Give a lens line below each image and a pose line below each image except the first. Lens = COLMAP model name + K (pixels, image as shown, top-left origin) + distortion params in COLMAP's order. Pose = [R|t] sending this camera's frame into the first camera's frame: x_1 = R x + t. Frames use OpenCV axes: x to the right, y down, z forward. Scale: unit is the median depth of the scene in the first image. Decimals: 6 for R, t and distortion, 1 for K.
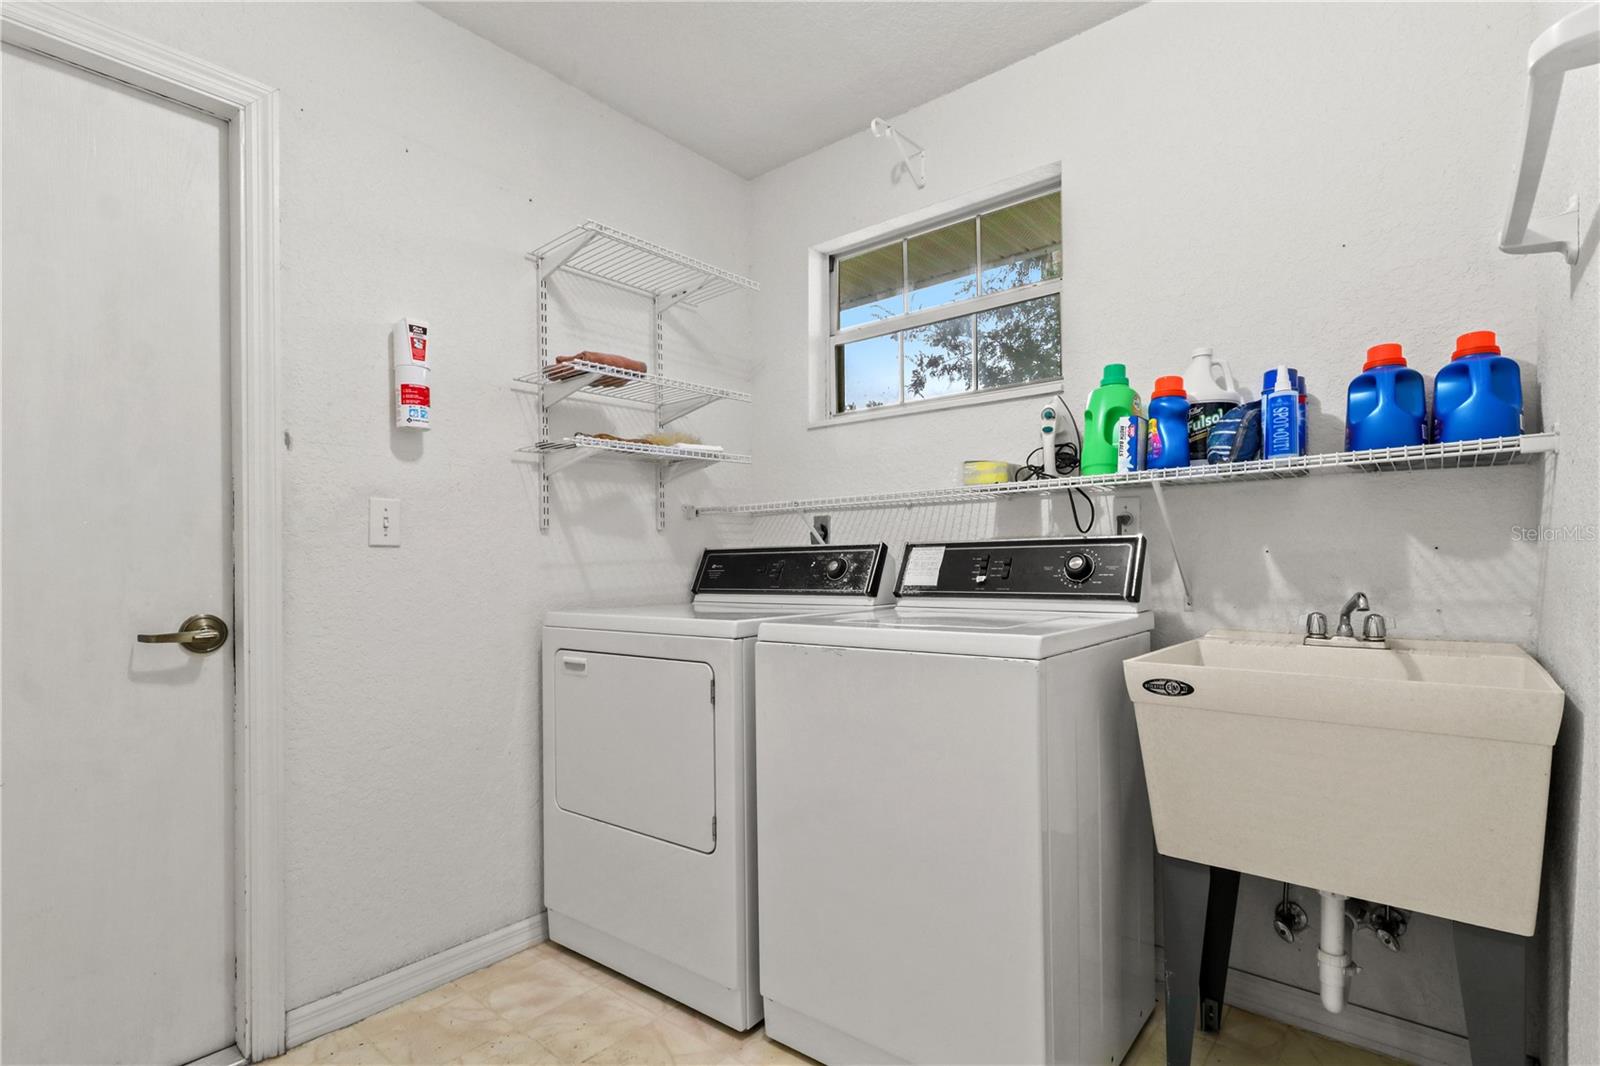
lens RADIAL K [[753.0, 0, 813.7], [0, 753.0, 560.9], [0, 0, 1]] dist [0.002938, -0.000814]
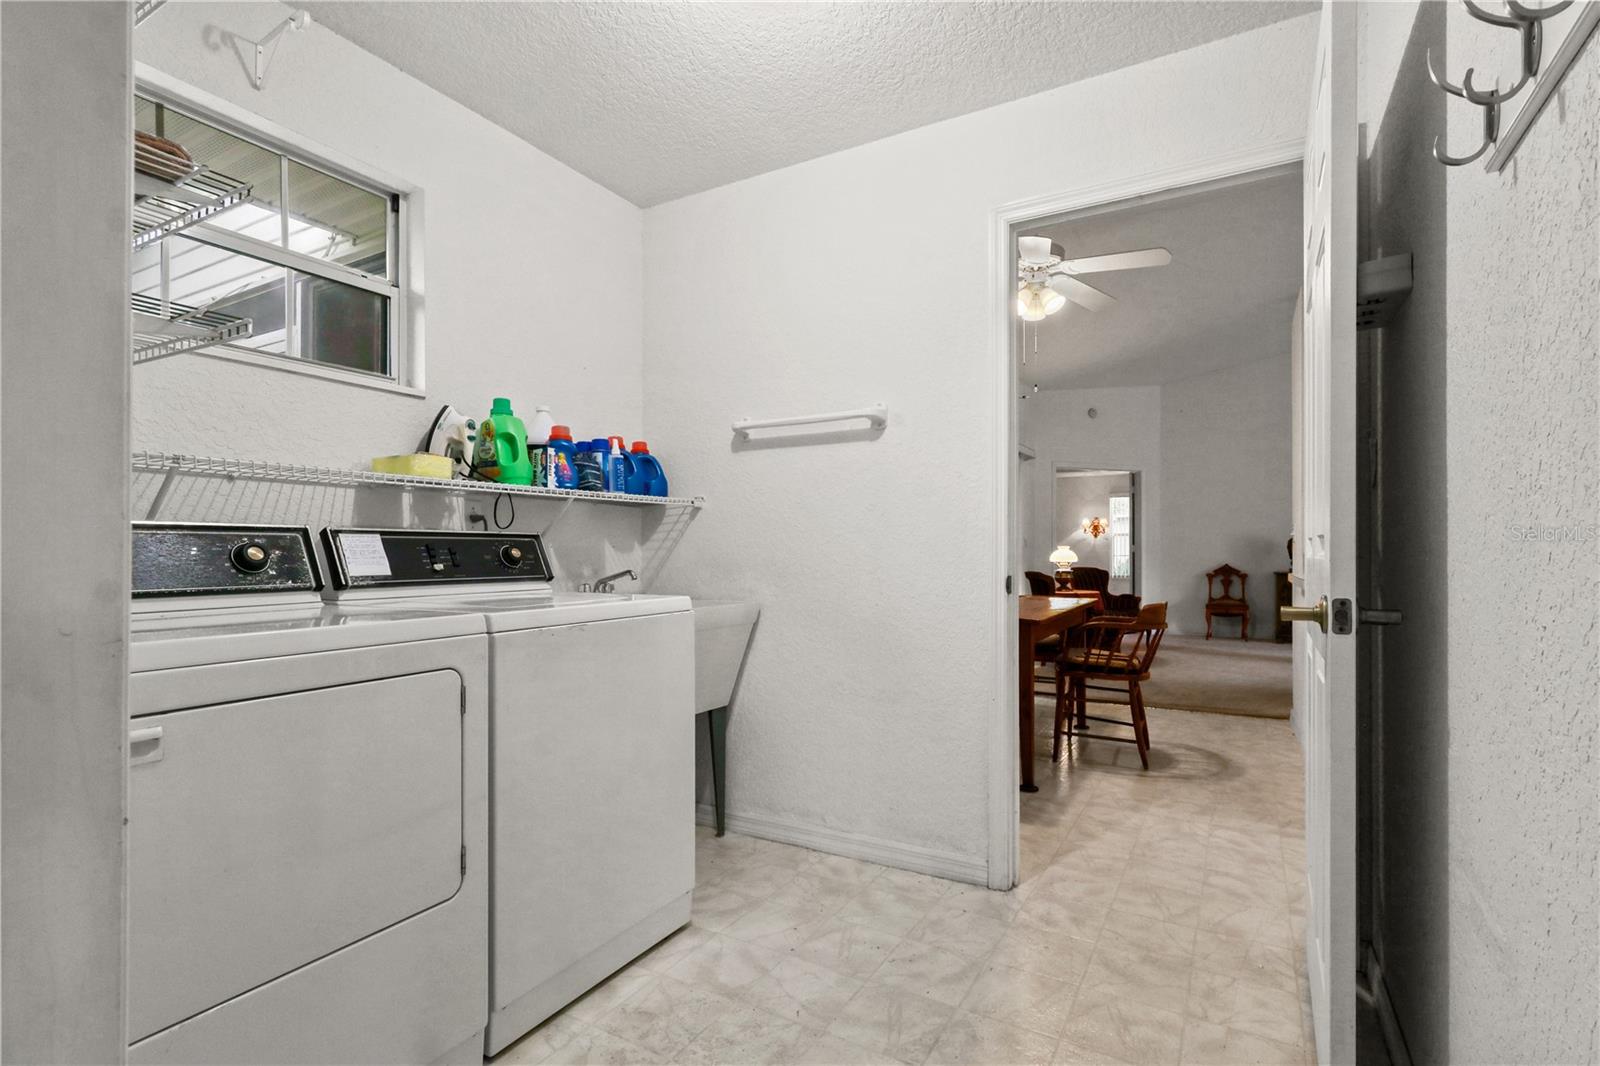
lens RADIAL K [[753.0, 0, 802.8], [0, 753.0, 548.1], [0, 0, 1]] dist [0.002938, -0.000814]
pose [[-0.135862, 0.017183, 0.990579, -0.853076], [-0.004322, 0.999830, -0.017936, 0.013550], [-0.990718, -0.006719, -0.135765, 0.610888]]
